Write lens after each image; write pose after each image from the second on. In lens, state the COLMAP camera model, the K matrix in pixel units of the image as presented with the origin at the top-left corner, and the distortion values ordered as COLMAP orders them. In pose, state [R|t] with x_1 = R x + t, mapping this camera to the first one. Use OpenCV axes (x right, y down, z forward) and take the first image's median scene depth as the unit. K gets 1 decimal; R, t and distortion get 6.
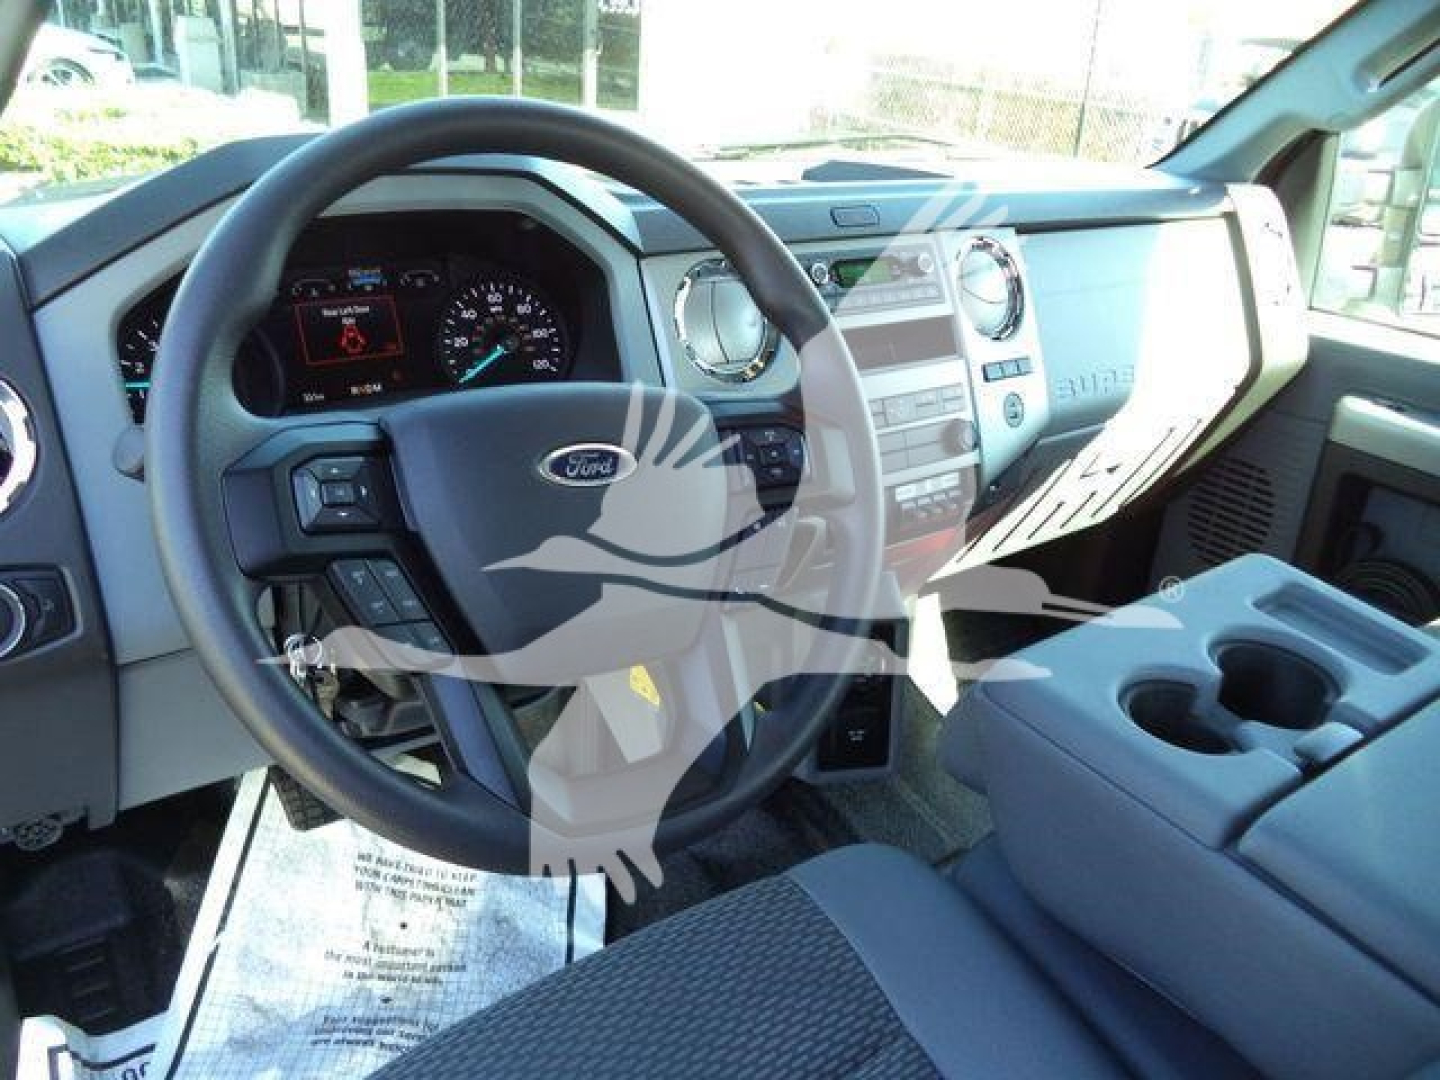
lens RADIAL K [[1197.3, 0, 773.4], [0, 1197.3, 542.3], [0, 0, 1]] dist [-0.038279, 0.000058]
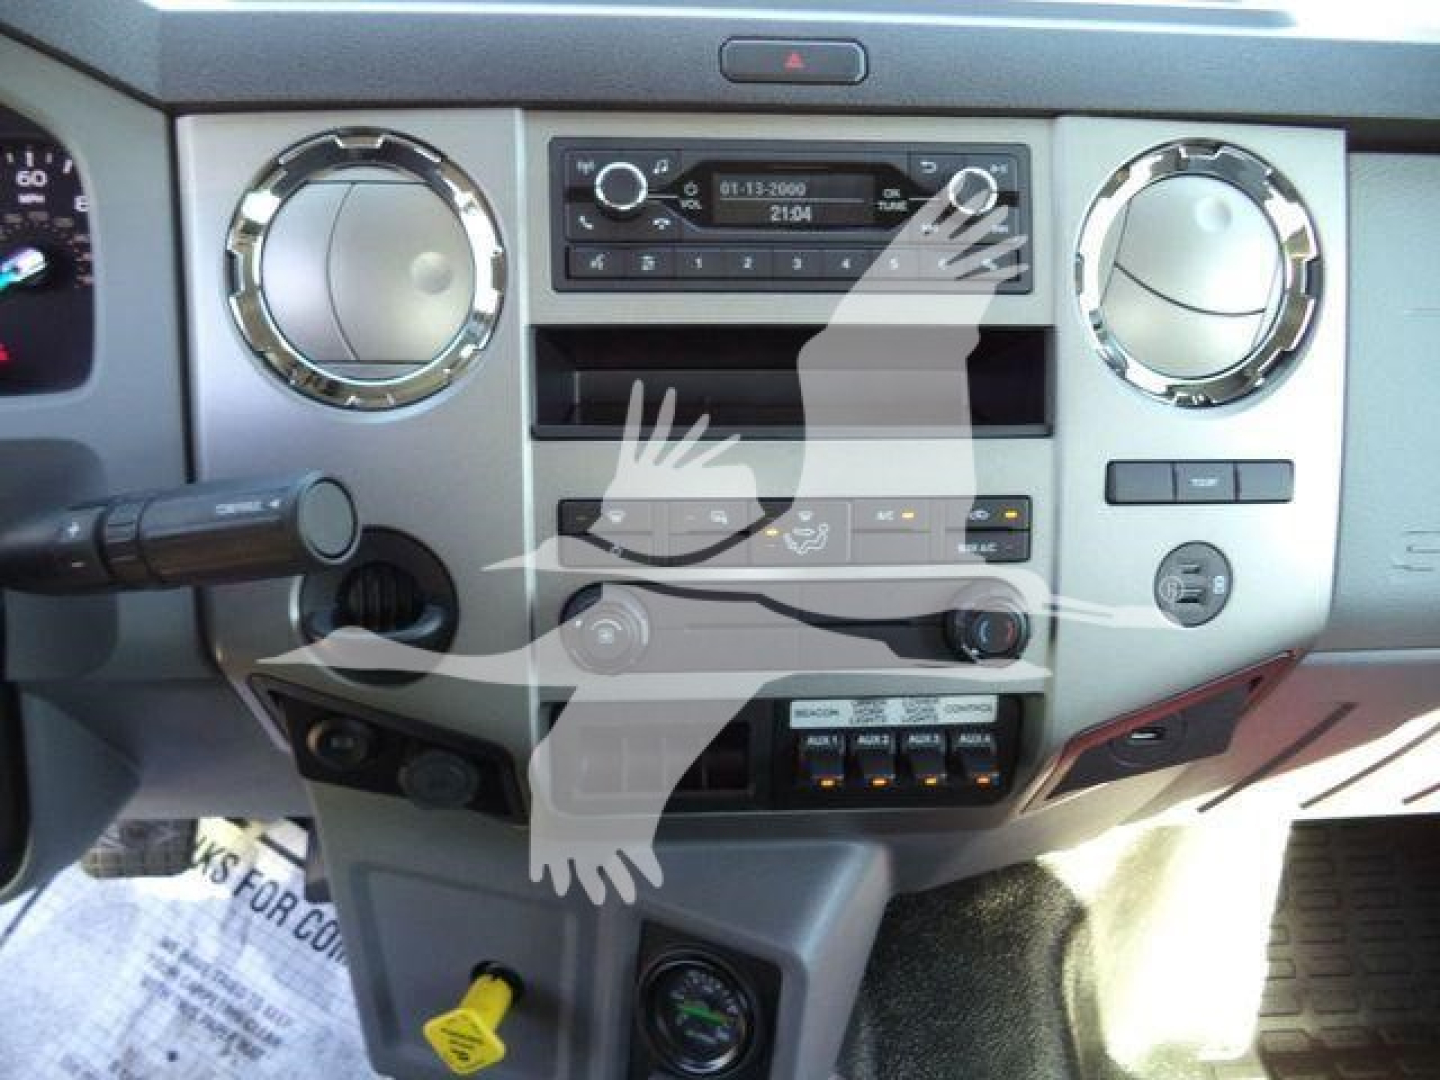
lens RADIAL K [[1197.3, 0, 773.4], [0, 1197.3, 542.3], [0, 0, 1]] dist [-0.038279, 0.000058]
pose [[0.826920, 0.234403, -0.511135, 0.291230], [-0.206779, 0.972043, 0.111243, -0.140953], [0.522921, 0.013703, 0.852271, 0.589475]]
